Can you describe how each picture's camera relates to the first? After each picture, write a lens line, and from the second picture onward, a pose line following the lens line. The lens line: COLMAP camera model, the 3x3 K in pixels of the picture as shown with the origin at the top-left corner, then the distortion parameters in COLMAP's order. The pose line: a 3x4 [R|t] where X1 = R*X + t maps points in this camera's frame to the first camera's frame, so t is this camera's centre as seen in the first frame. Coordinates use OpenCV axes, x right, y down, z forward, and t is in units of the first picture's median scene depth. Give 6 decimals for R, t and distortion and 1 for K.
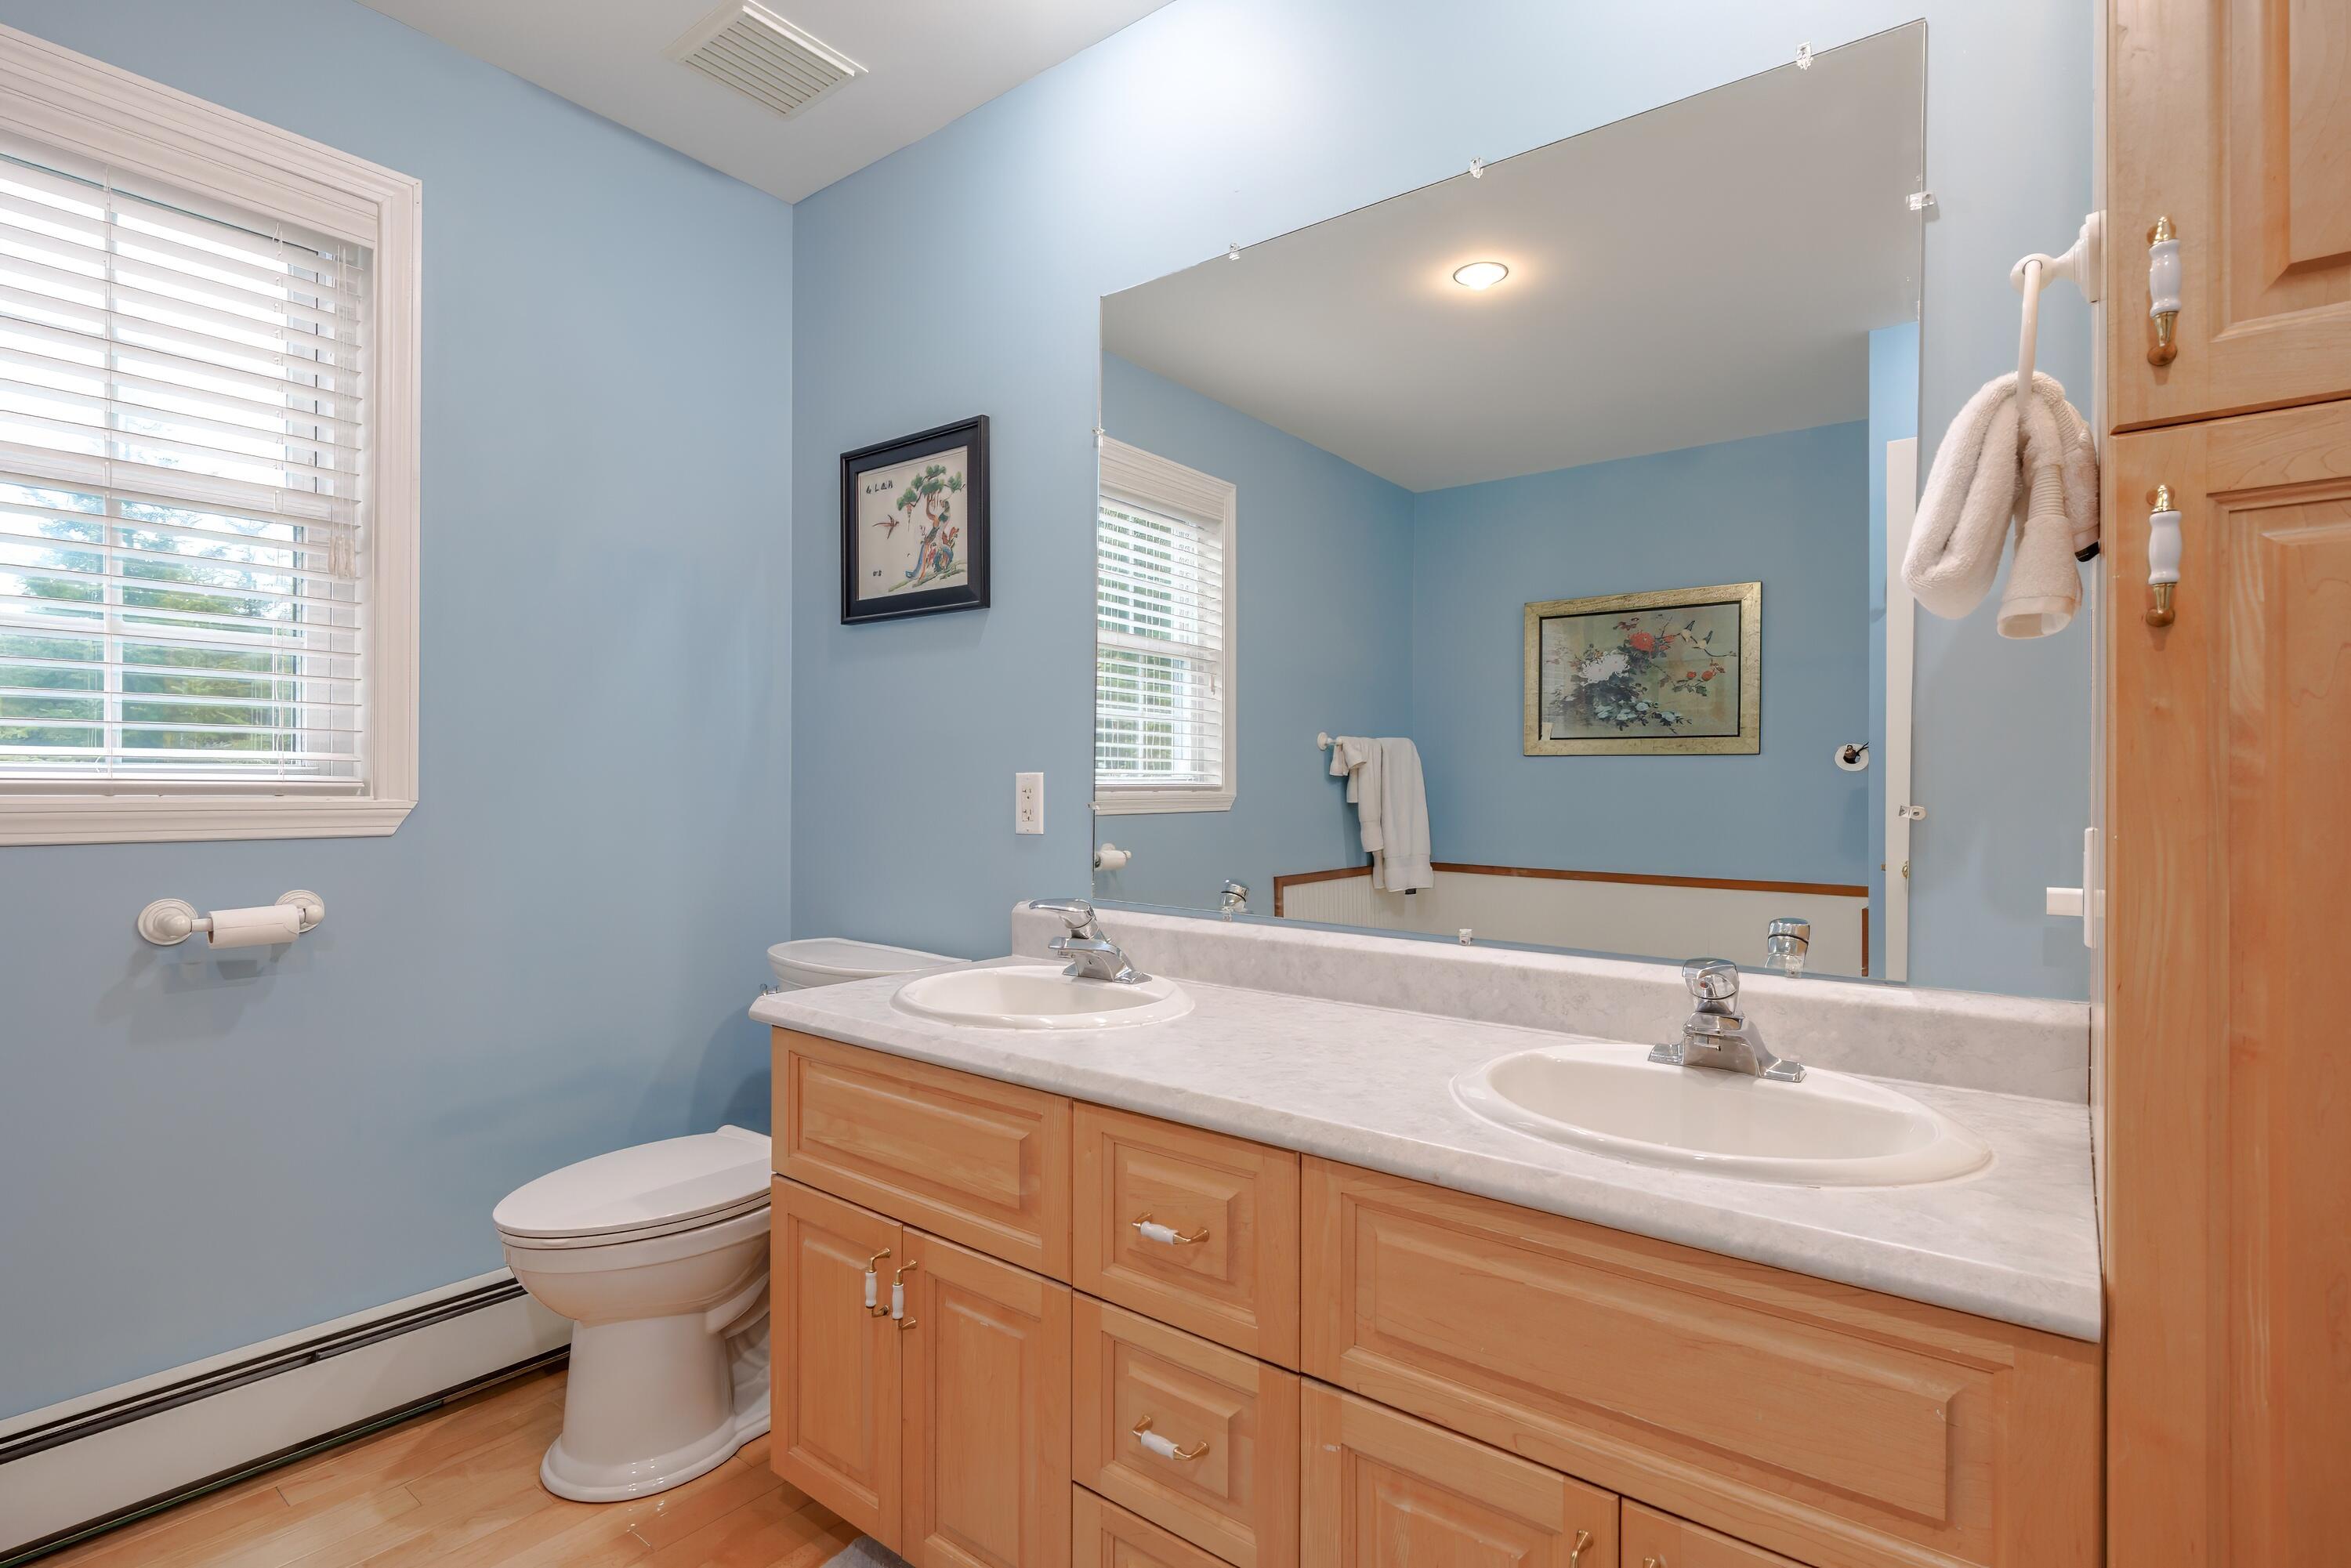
lens RADIAL K [[1157.6, 0, 1175.5], [0, 1157.6, 784.0], [0, 0, 1]] dist [-0.003385, -0.000724]
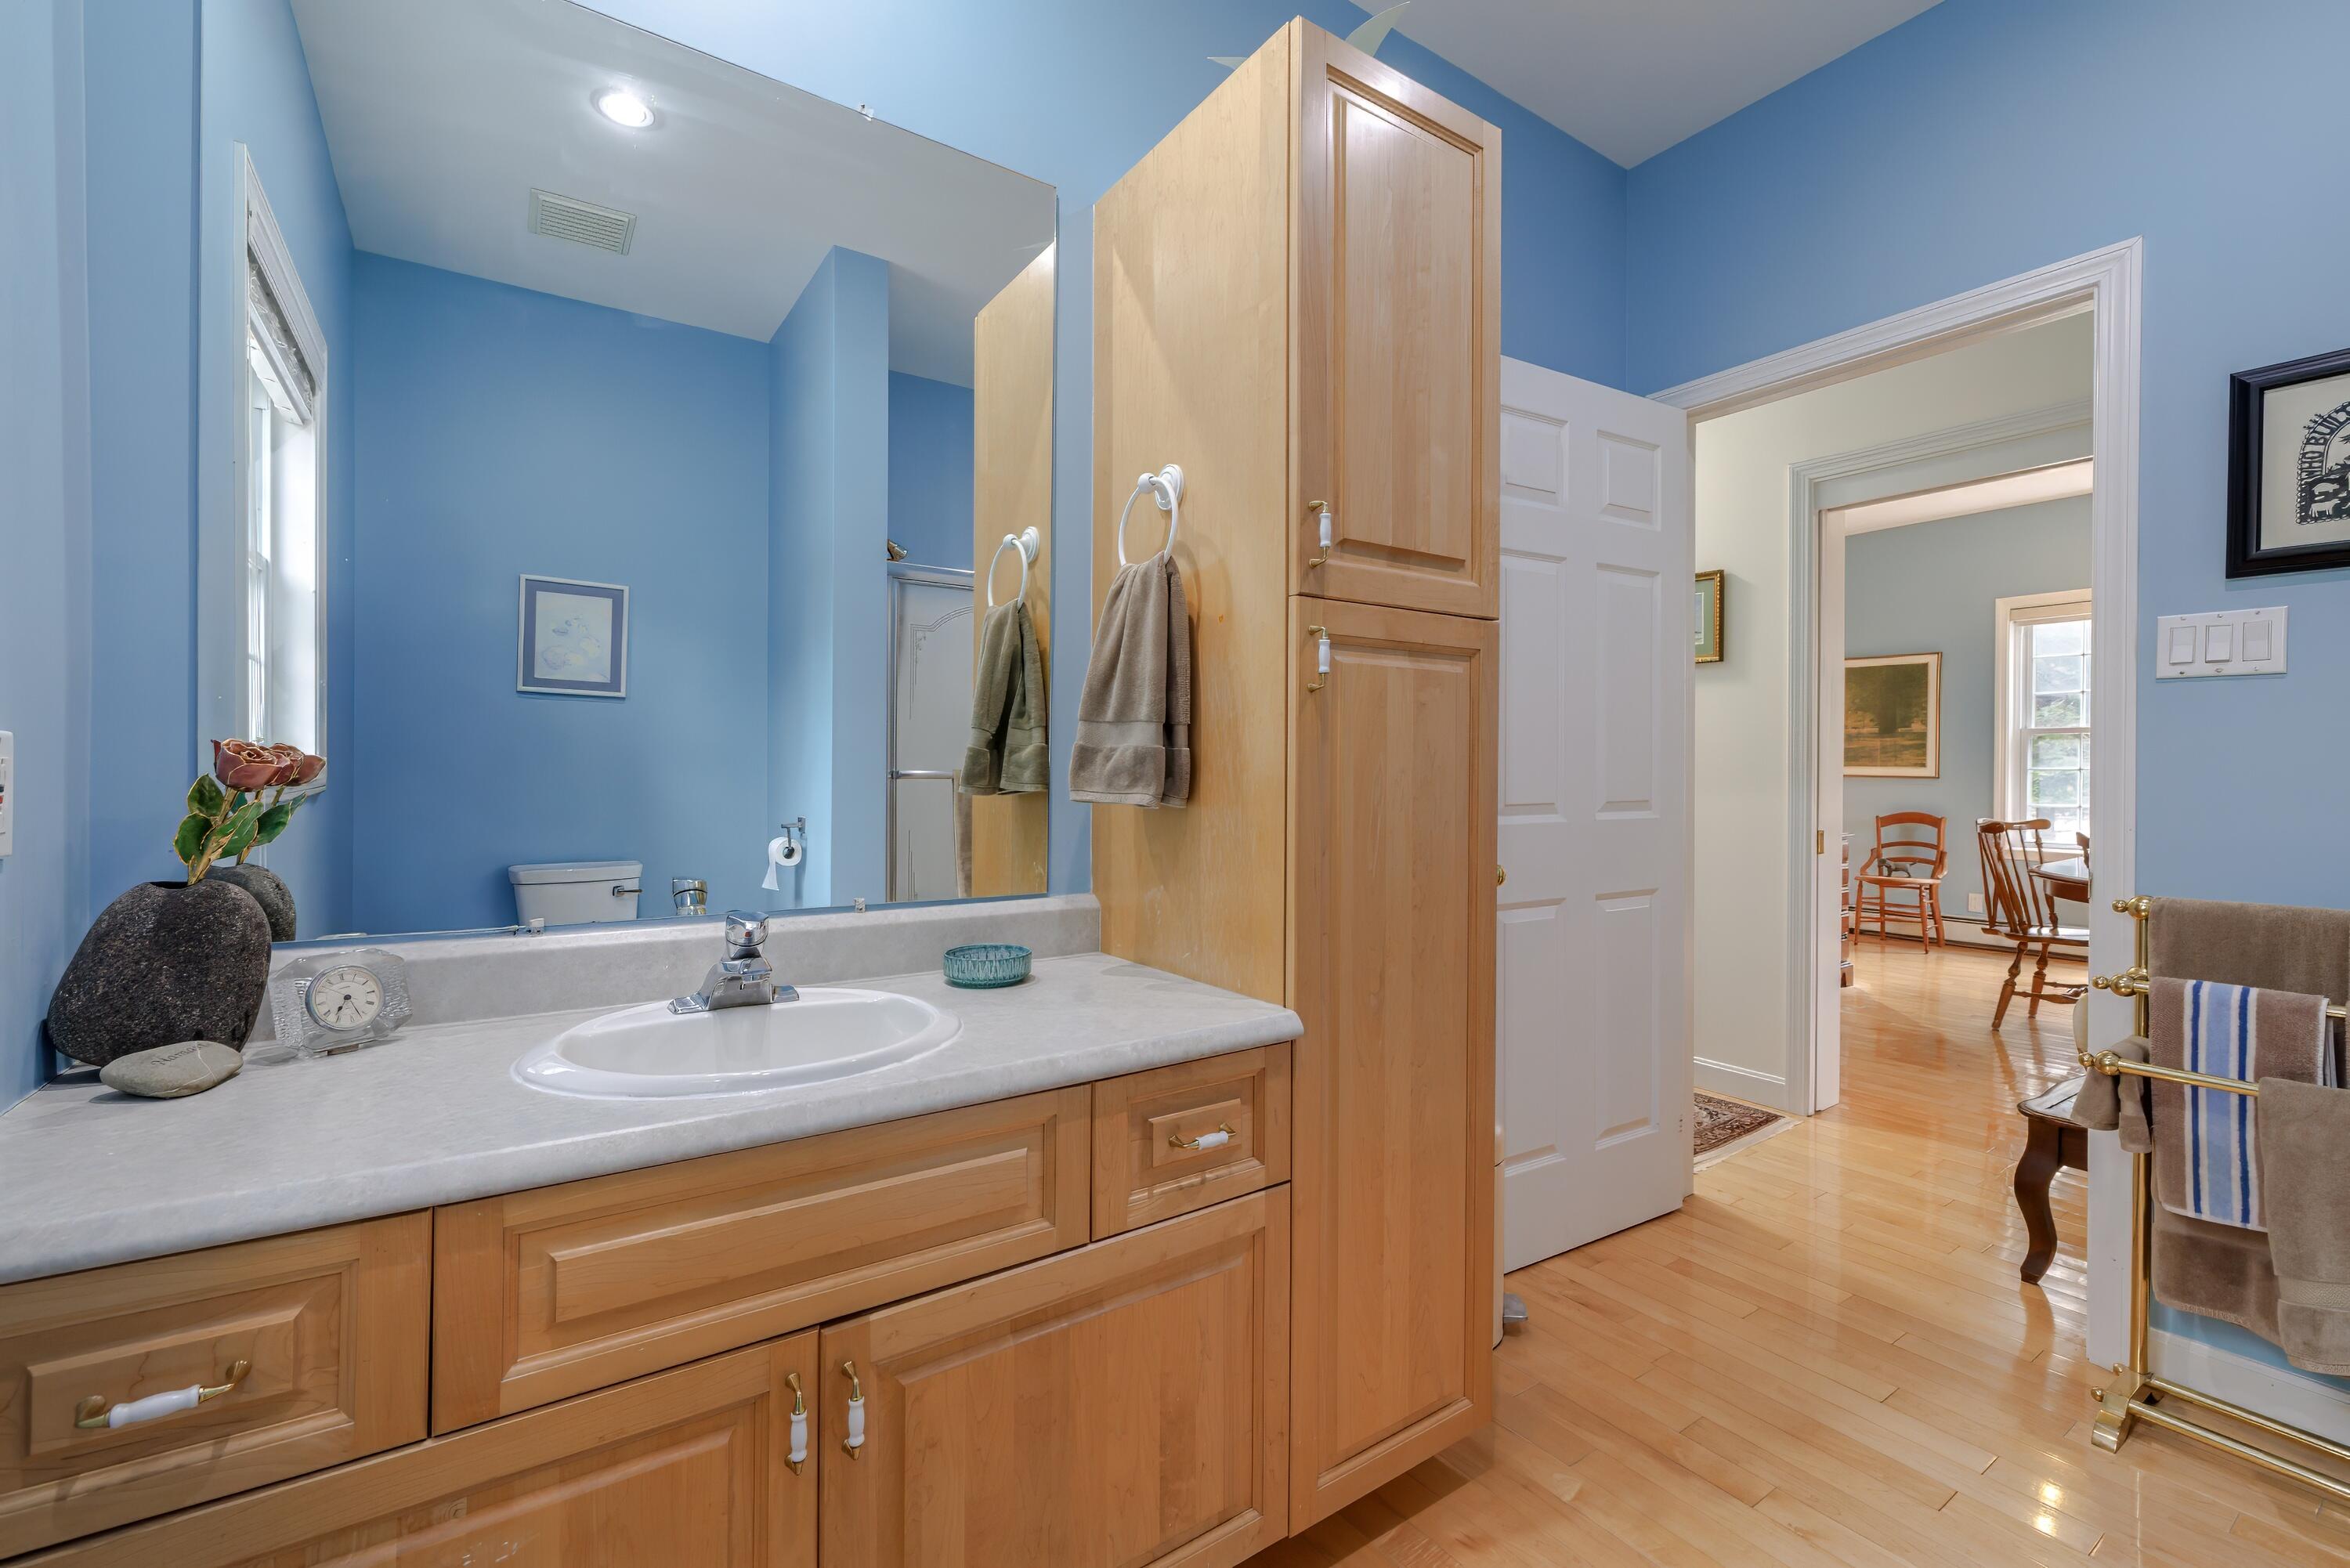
lens RADIAL K [[988.4, 0, 1170.1], [0, 988.4, 772.6], [0, 0, 1]] dist [-0.002963, -0.000254]
pose [[0.320951, -0.002399, 0.947093, -0.374784], [-0.005882, 0.999972, 0.004526, 0.000075], [-0.947078, -0.007024, 0.320928, 0.267450]]
